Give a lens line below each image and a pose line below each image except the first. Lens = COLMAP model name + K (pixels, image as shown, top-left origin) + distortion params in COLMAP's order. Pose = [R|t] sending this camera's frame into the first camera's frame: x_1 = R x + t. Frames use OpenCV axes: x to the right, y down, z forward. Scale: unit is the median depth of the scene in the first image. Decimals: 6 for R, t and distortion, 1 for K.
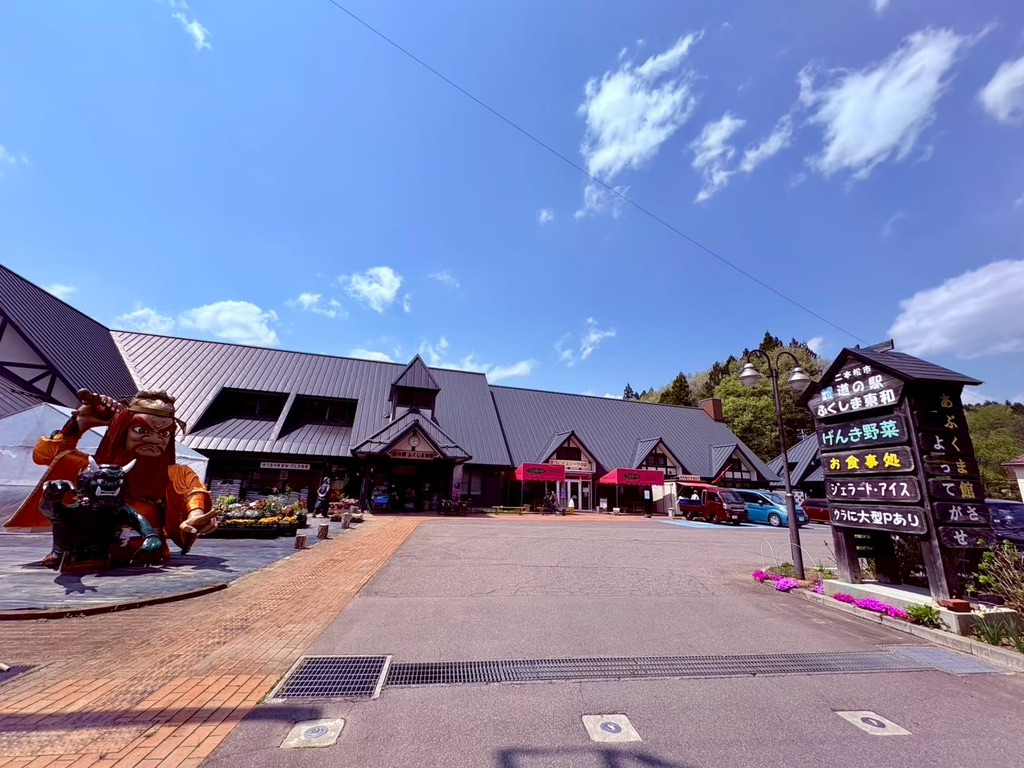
lens RADIAL K [[419.2, 0, 510.5], [0, 419.2, 382.2], [0, 0, 1]] dist [0.010082, 0.000402]
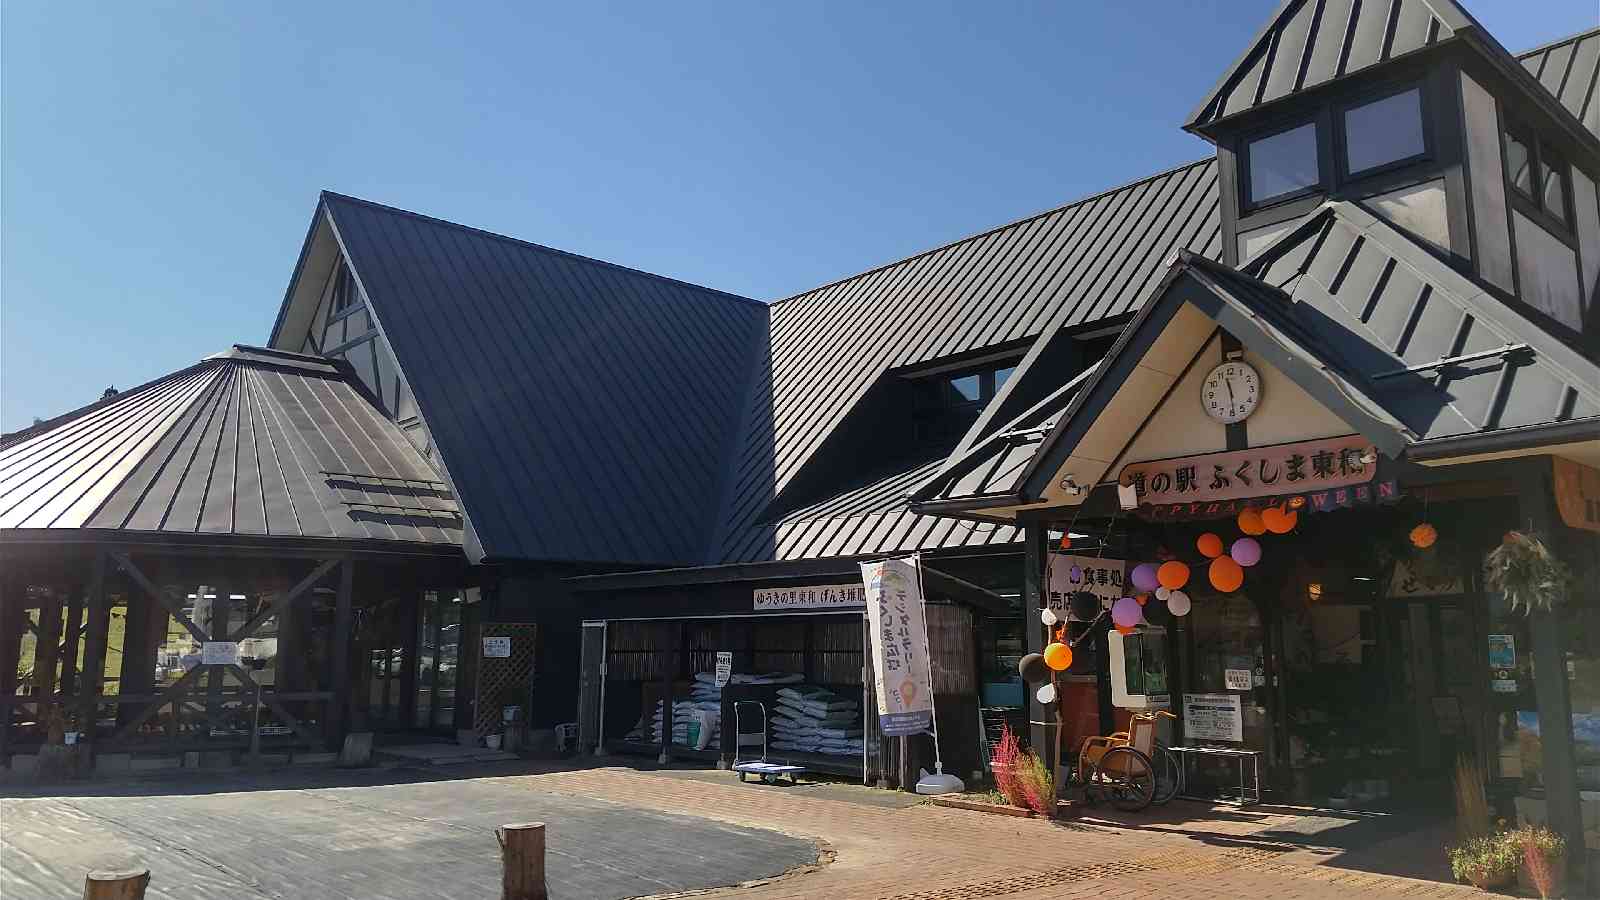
lens RADIAL K [[1169.9, 0, 805.7], [0, 1169.9, 447.8], [0, 0, 1]] dist [0.032649, -0.001771]
pose [[0.409964, -0.183806, -0.893390, 0.080416], [0.244971, 0.965685, -0.086267, 0.131700], [0.878589, -0.183488, 0.440923, 0.538501]]
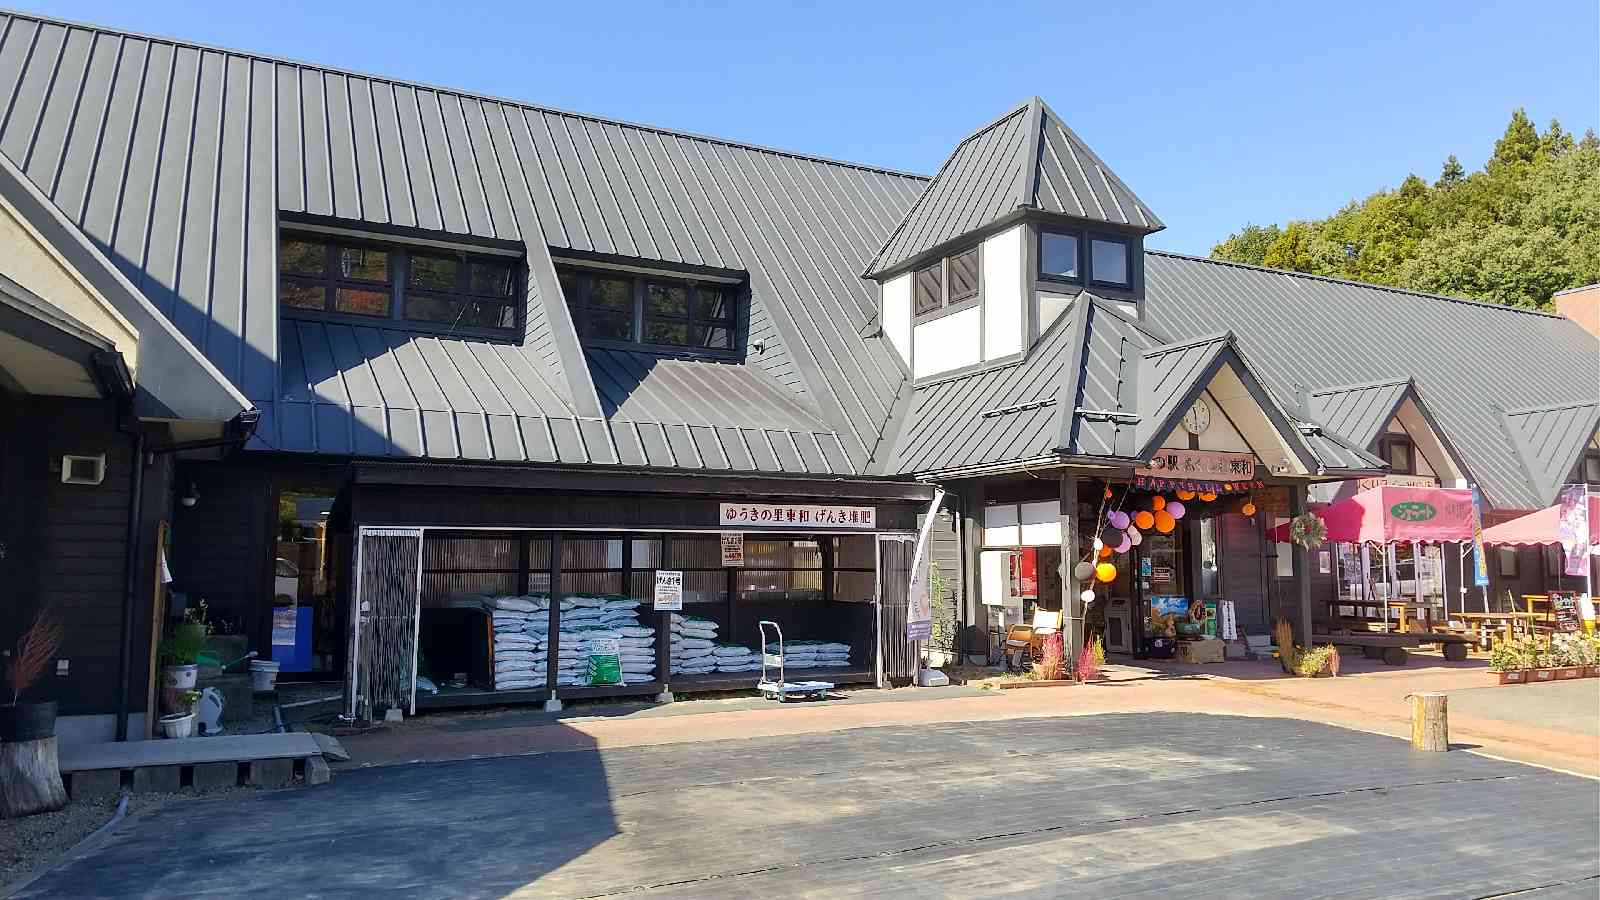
lens RADIAL K [[1169.9, 0, 793.0], [0, 1169.9, 444.9], [0, 0, 1]] dist [0.032649, -0.001771]
pose [[0.987181, -0.015478, 0.158855, -0.496295], [-0.009862, 0.987470, 0.157499, 0.035411], [-0.159303, -0.157046, 0.974658, 0.246428]]
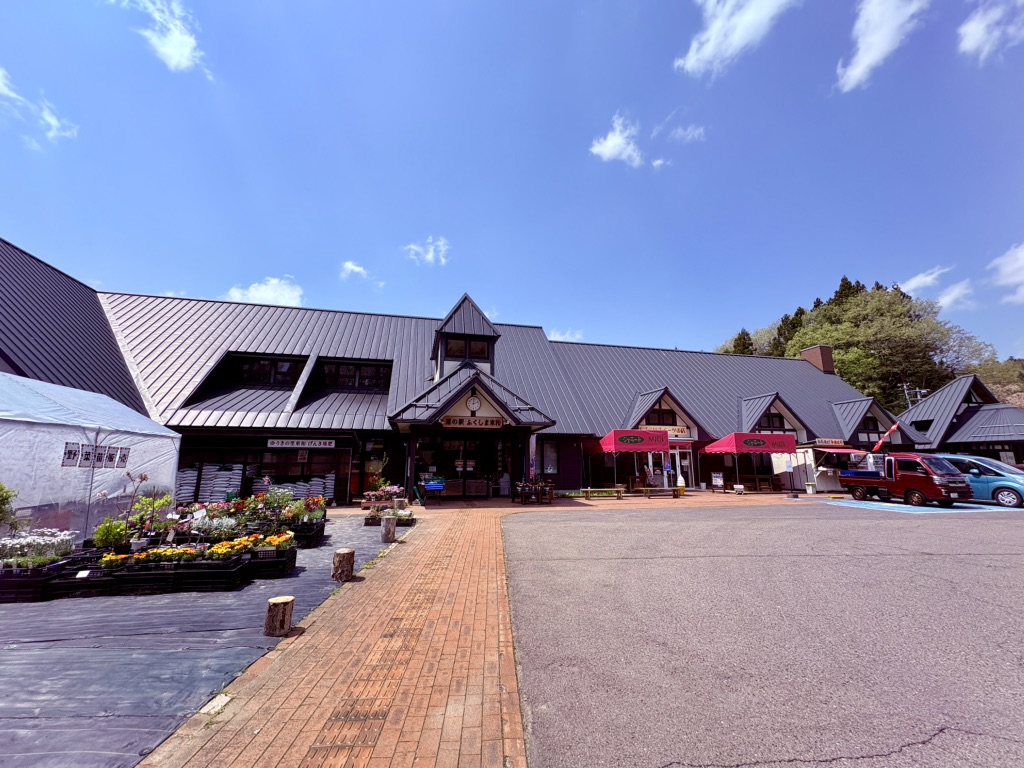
lens RADIAL K [[419.2, 0, 508.6], [0, 419.2, 383.2], [0, 0, 1]] dist [0.010082, 0.000402]
pose [[0.995826, -0.048462, -0.077346, -0.092633], [0.052788, 0.997096, 0.054900, 0.057406], [0.074461, -0.058754, 0.995492, 0.240582]]
